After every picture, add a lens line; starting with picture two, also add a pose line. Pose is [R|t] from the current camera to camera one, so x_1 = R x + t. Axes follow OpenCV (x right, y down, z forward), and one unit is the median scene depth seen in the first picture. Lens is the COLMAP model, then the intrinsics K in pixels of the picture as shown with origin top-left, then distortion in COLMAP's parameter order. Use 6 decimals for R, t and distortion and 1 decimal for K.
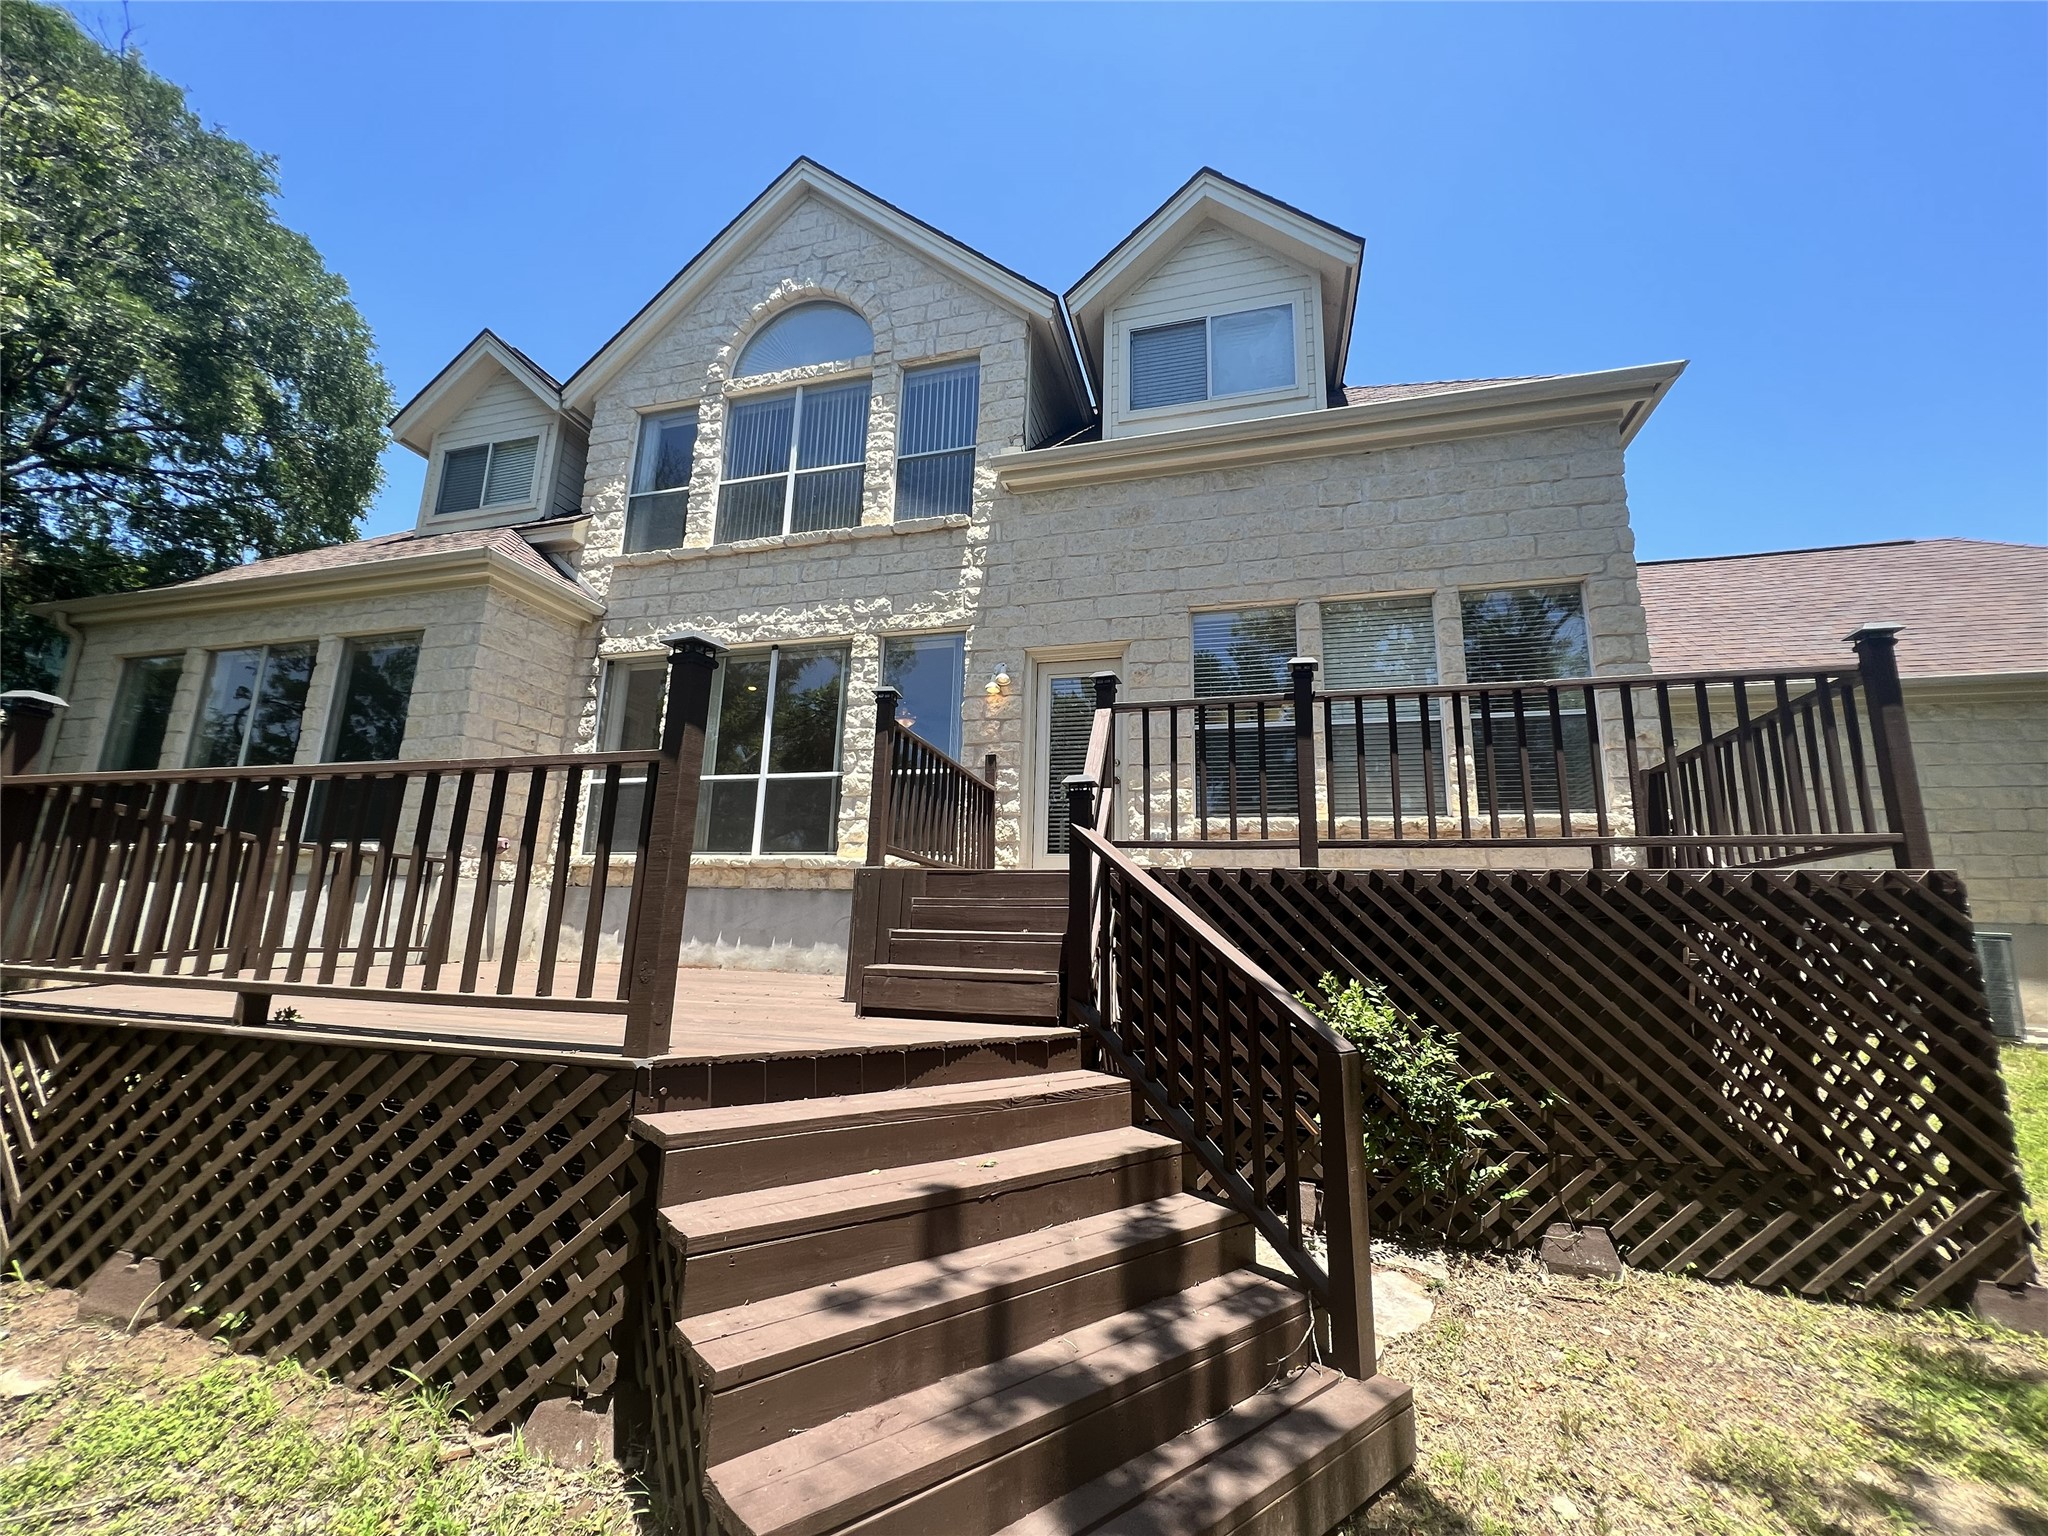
lens RADIAL K [[814.6, 0, 1025.6], [0, 814.6, 770.0], [0, 0, 1]] dist [-0.003763, 0.000659]
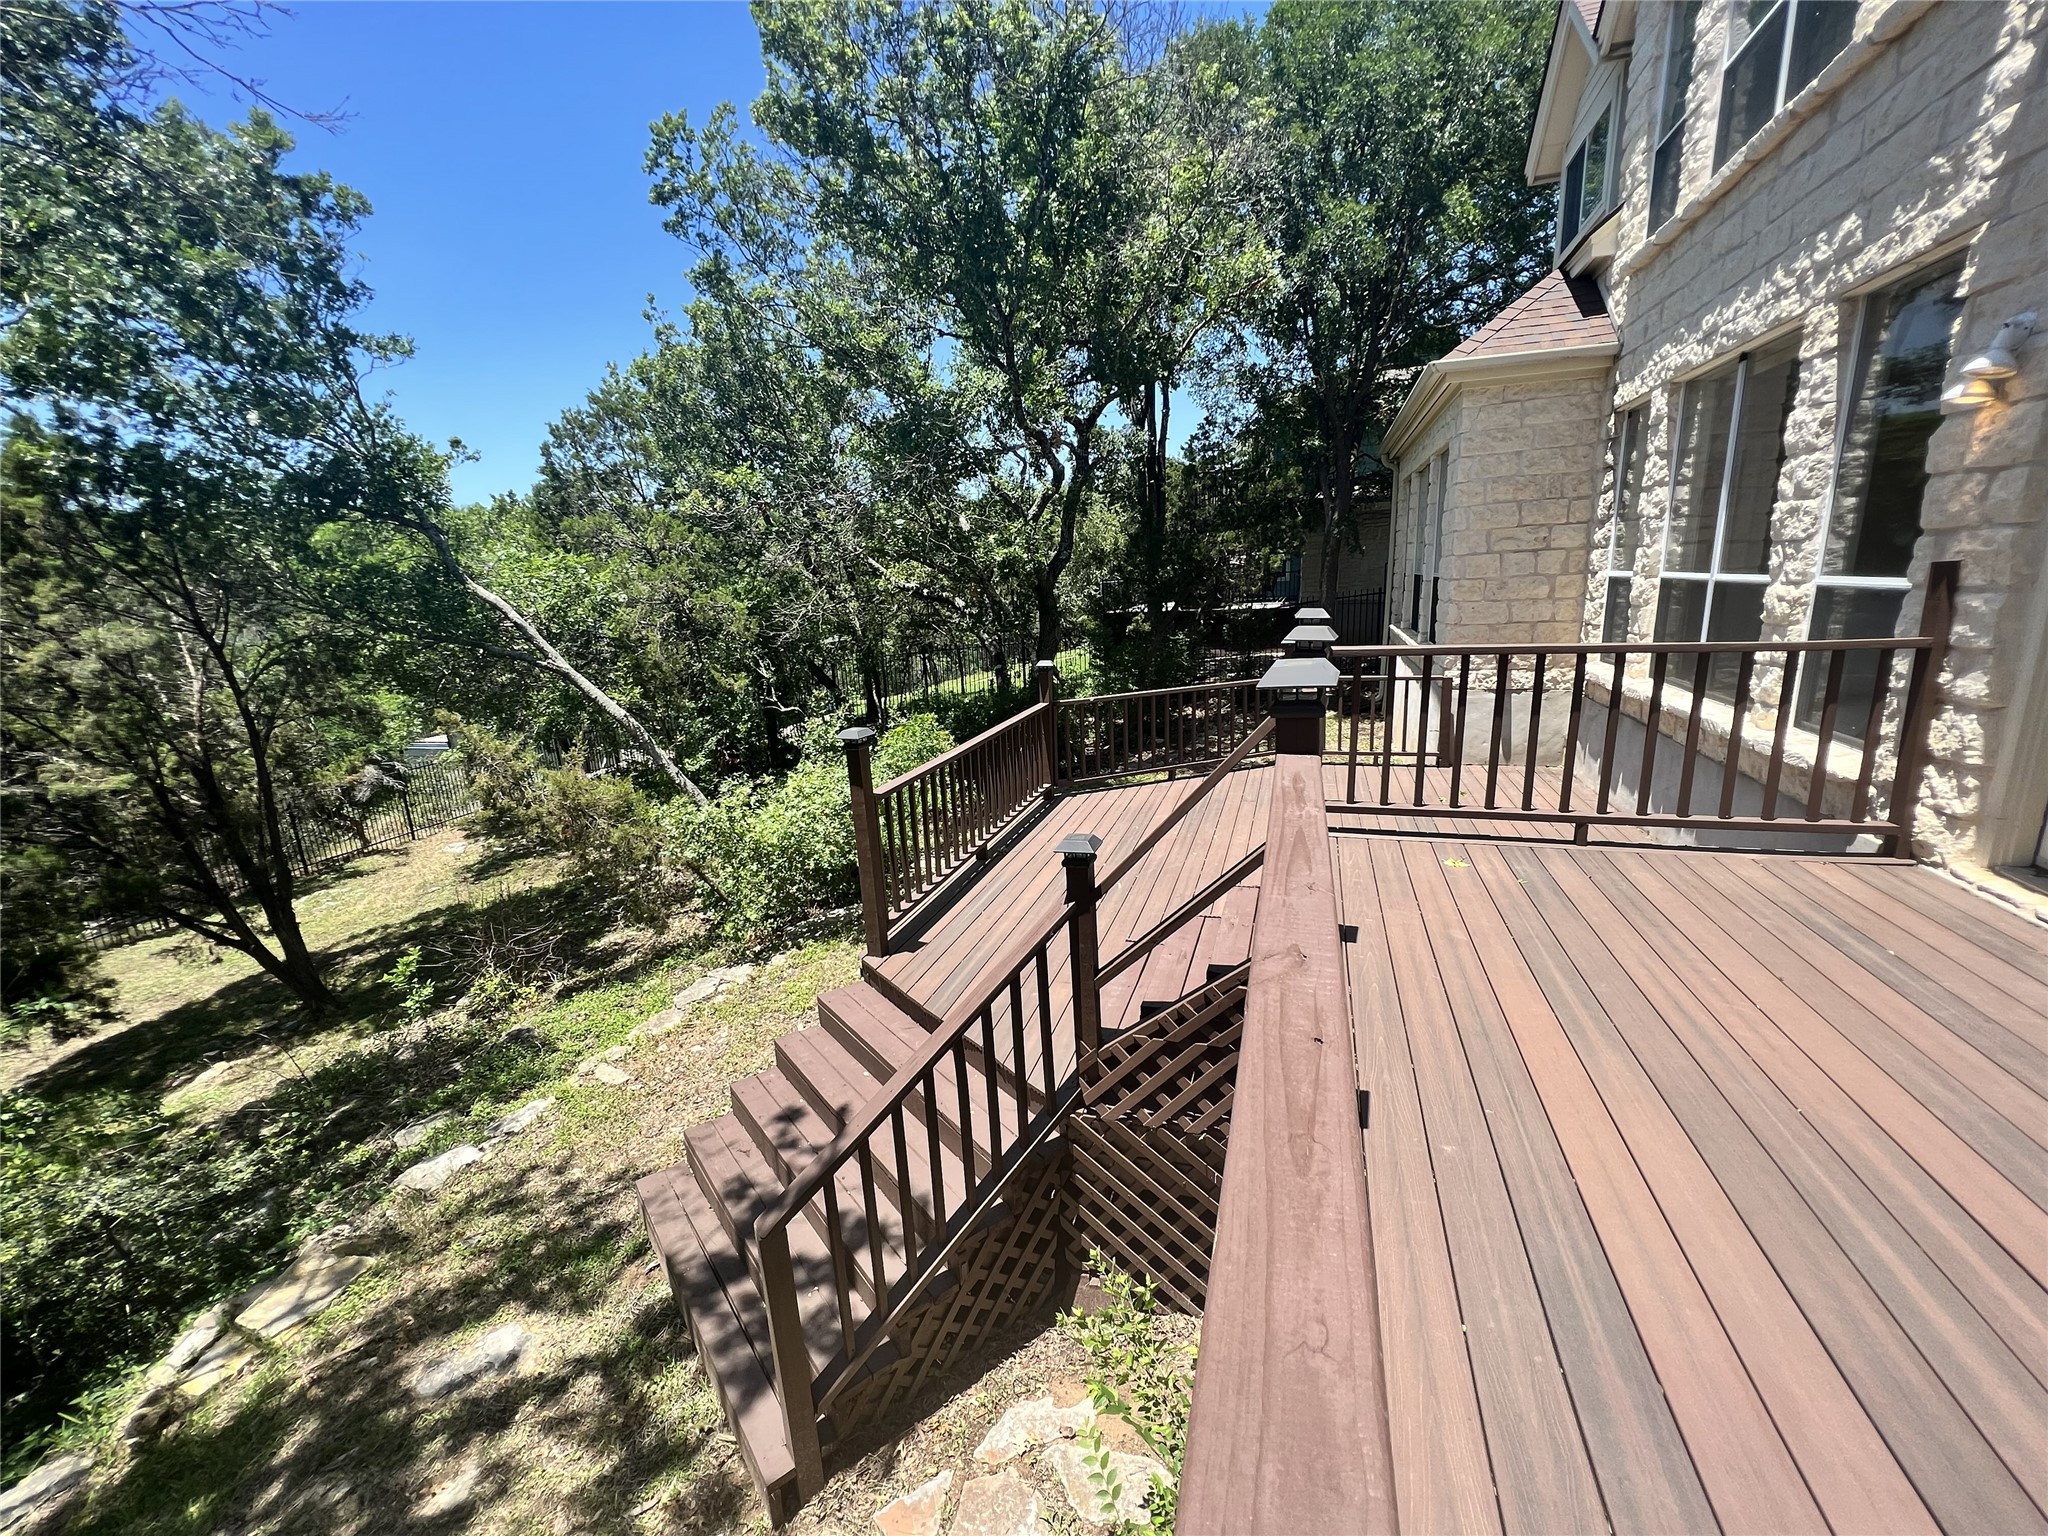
lens RADIAL K [[814.6, 0, 1025.6], [0, 814.6, 770.0], [0, 0, 1]] dist [-0.003763, 0.000659]
pose [[-0.032178, 0.191097, -0.981044, 0.394080], [0.252291, 0.951320, 0.177032, -0.105862], [0.967116, -0.241812, -0.078823, 0.480775]]
